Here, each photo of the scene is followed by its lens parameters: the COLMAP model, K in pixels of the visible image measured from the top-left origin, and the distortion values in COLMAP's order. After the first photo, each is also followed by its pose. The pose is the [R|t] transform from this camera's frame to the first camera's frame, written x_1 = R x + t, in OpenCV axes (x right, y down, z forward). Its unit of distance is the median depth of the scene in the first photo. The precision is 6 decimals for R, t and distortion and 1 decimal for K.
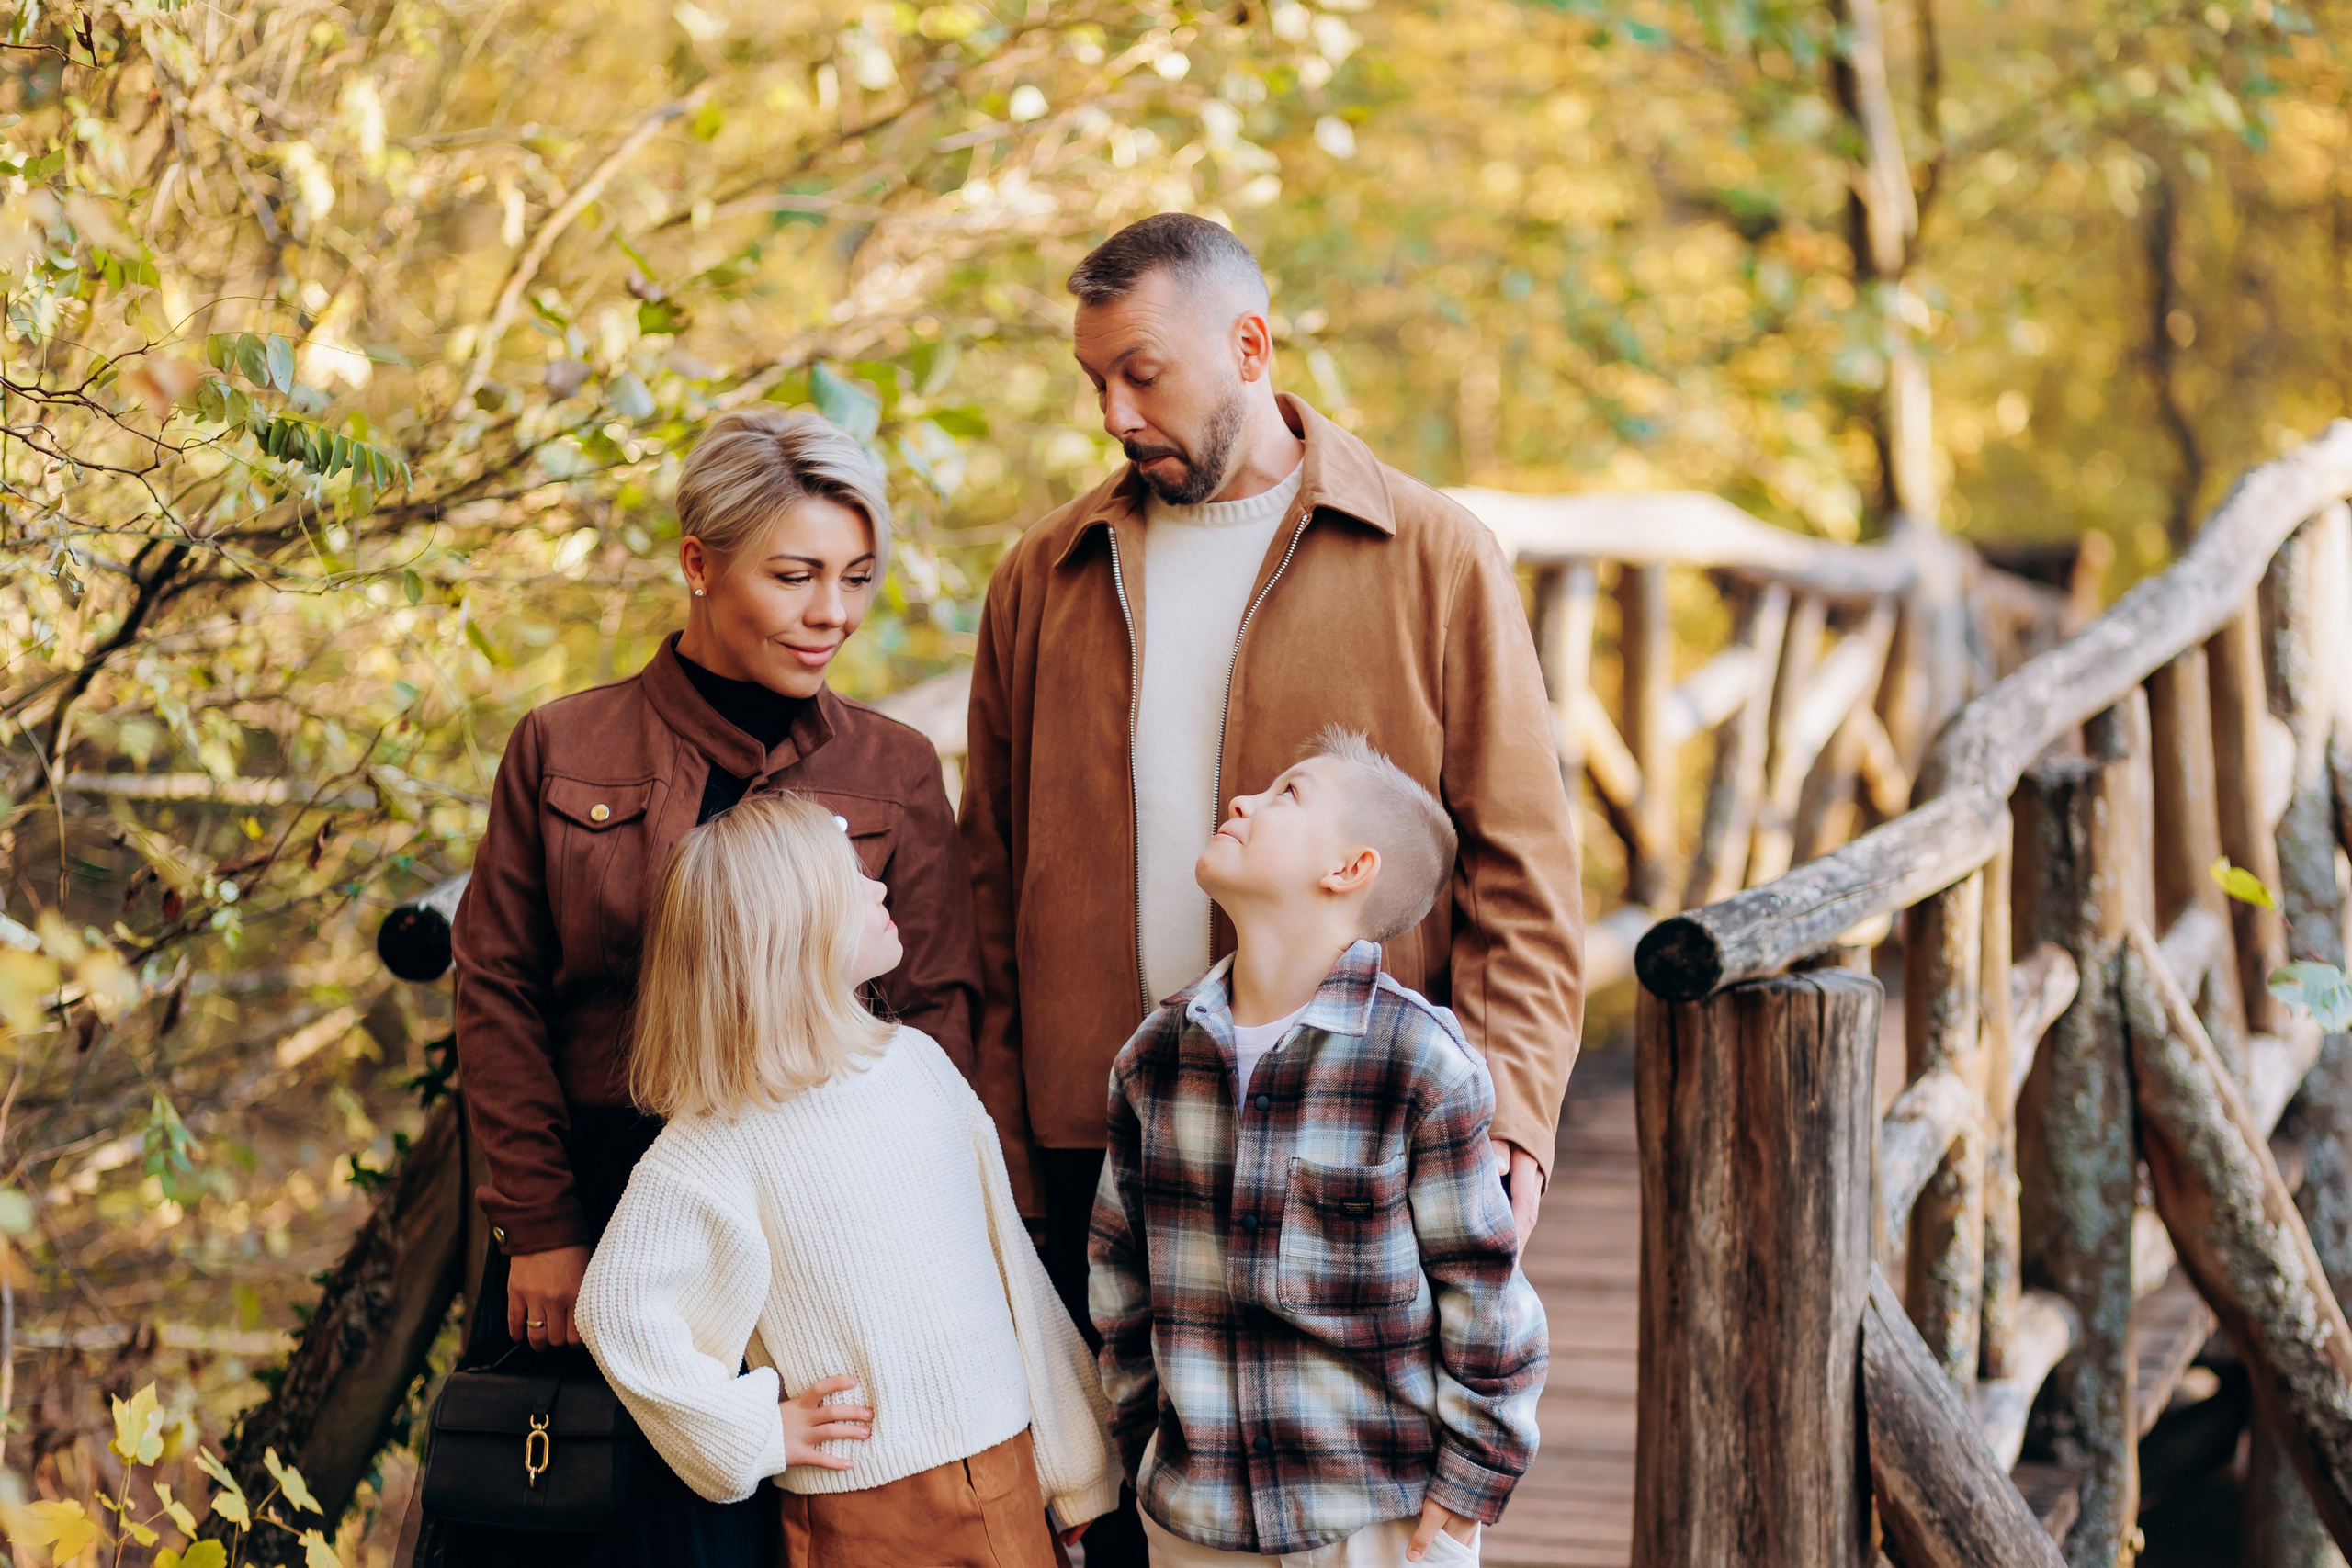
lens RADIAL K [[6008.6, 0, 1176.0], [0, 6008.6, 784.0], [0, 0, 1]] dist [-0.984799, -0.019637]
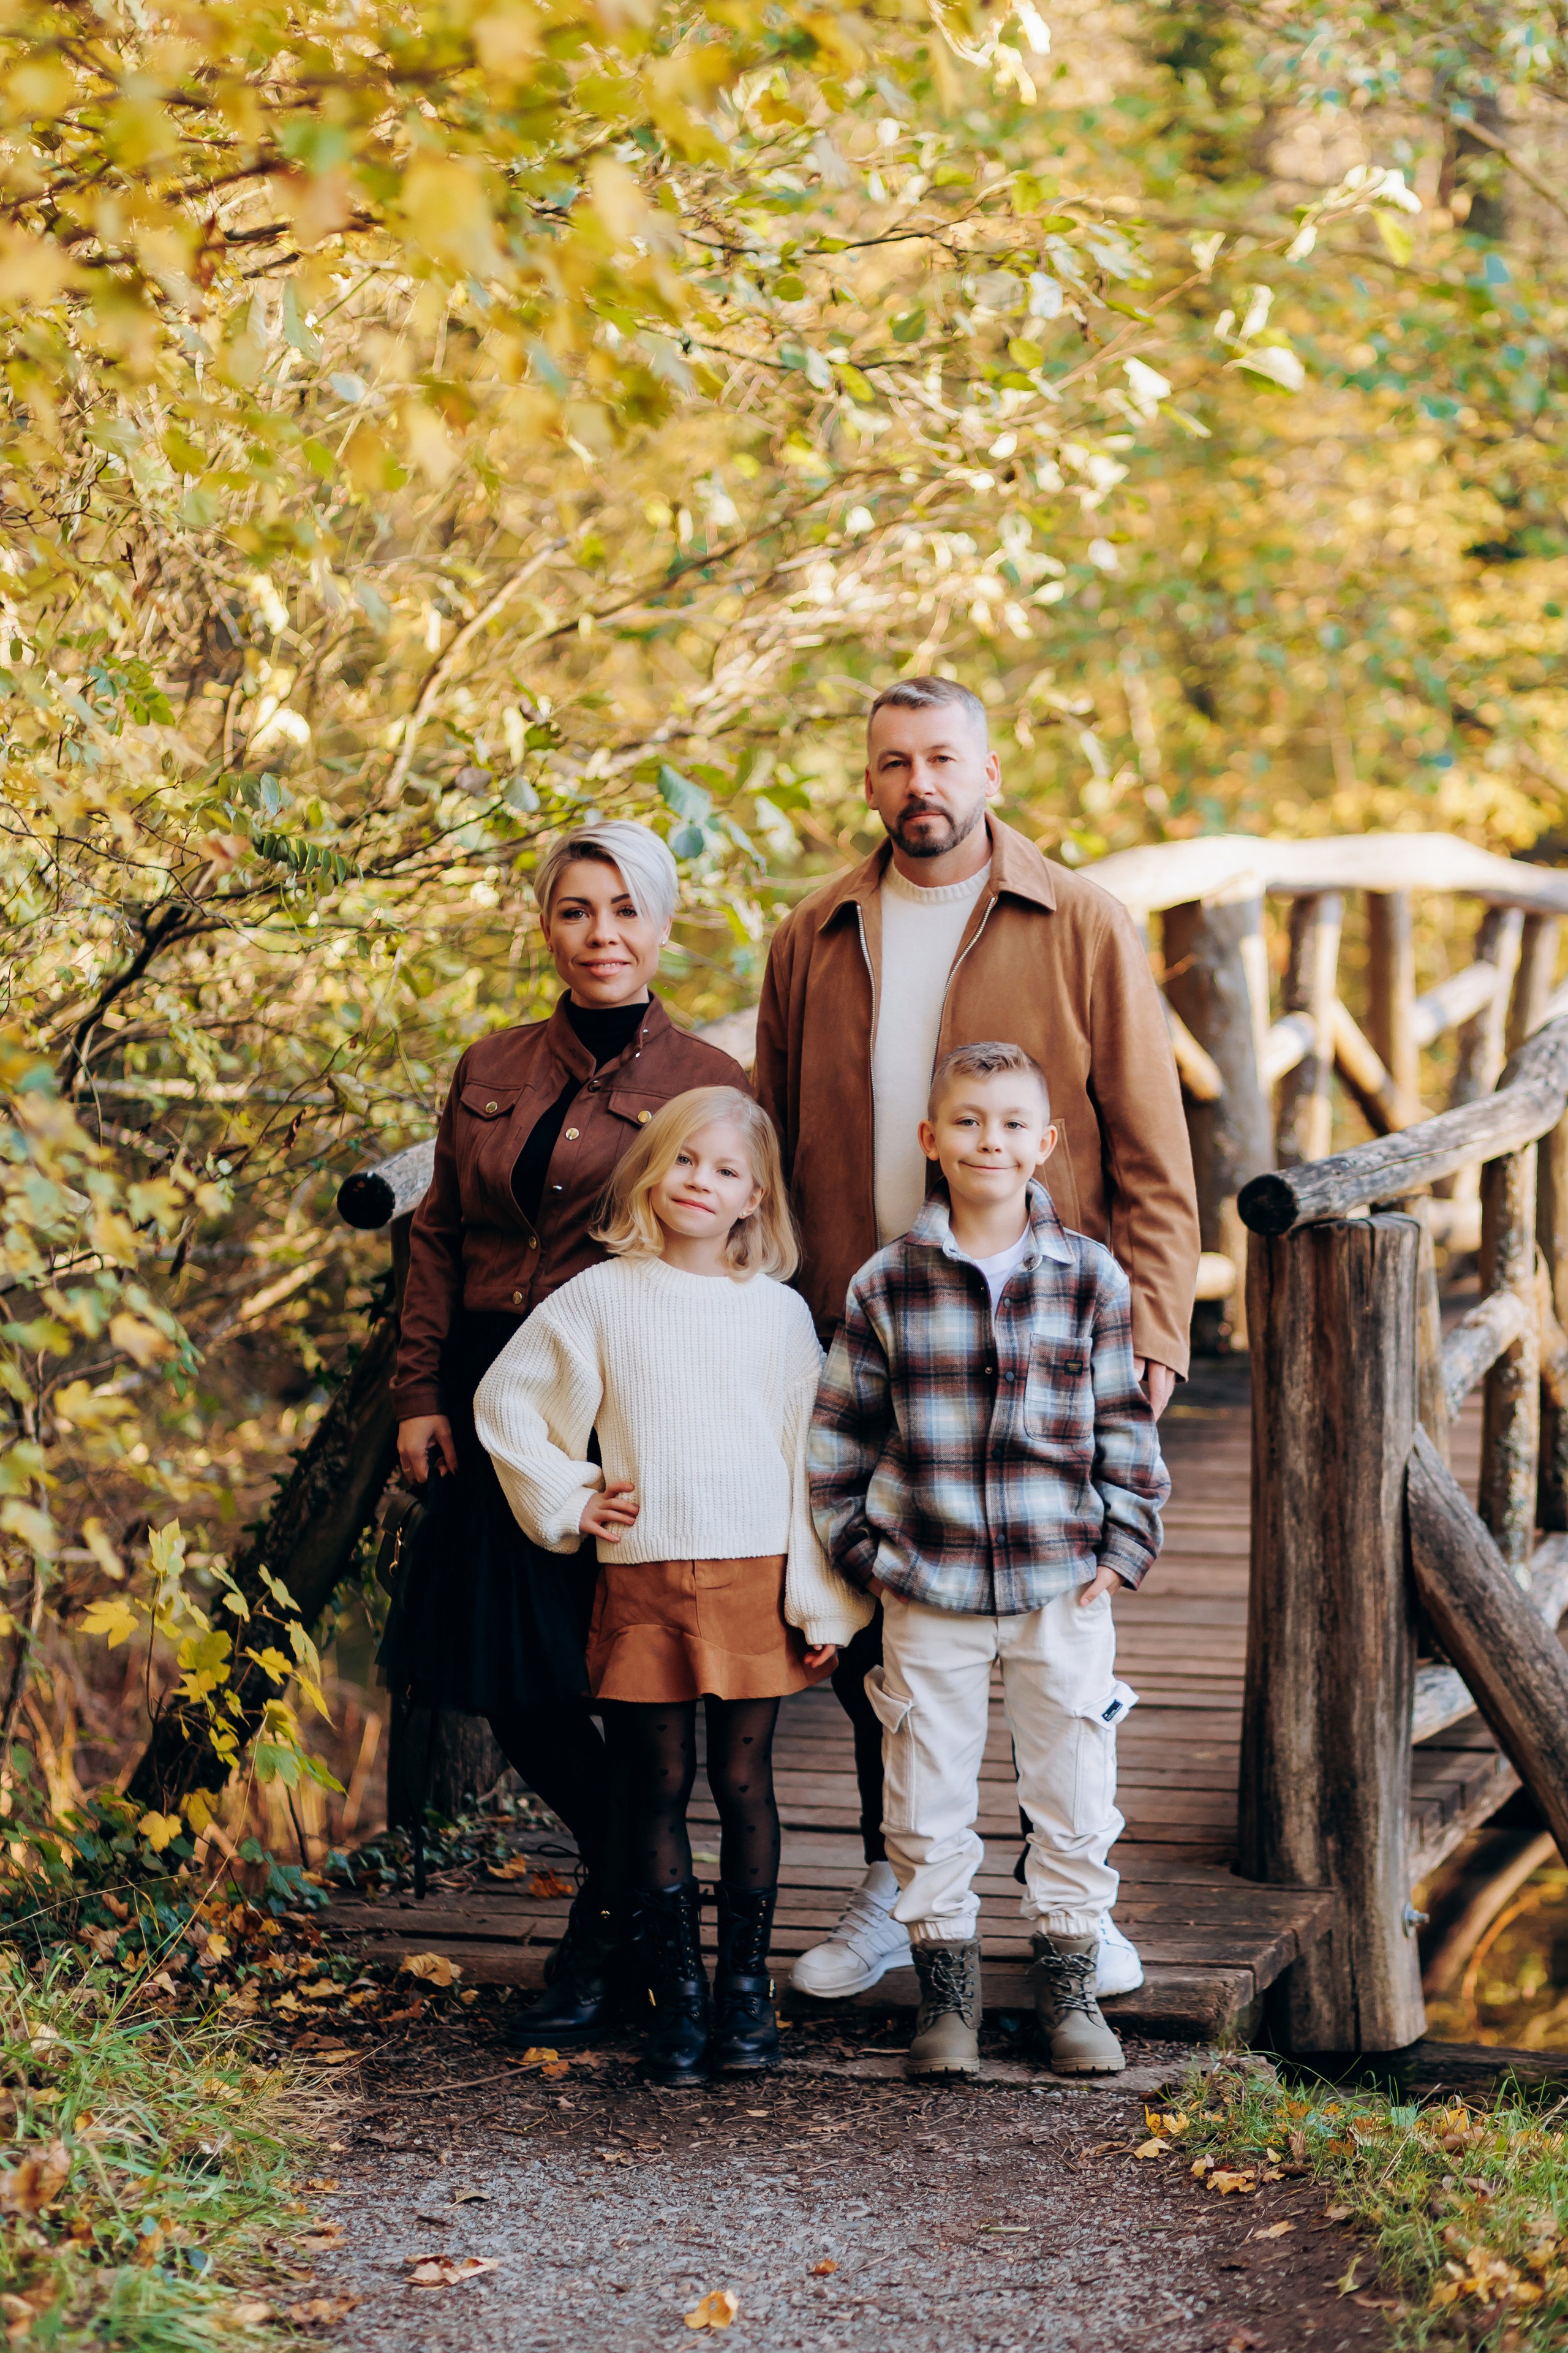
lens RADIAL K [[5837.7, 0, 736.5], [0, 5837.7, 1115.0], [0, 0, 1]] dist [-2.871164, -0.107840]
pose [[0.998243, -0.006776, -0.058868, 0.034810], [0.007160, 0.999954, 0.006326, -0.001110], [0.058823, -0.006737, 0.998246, -0.316481]]
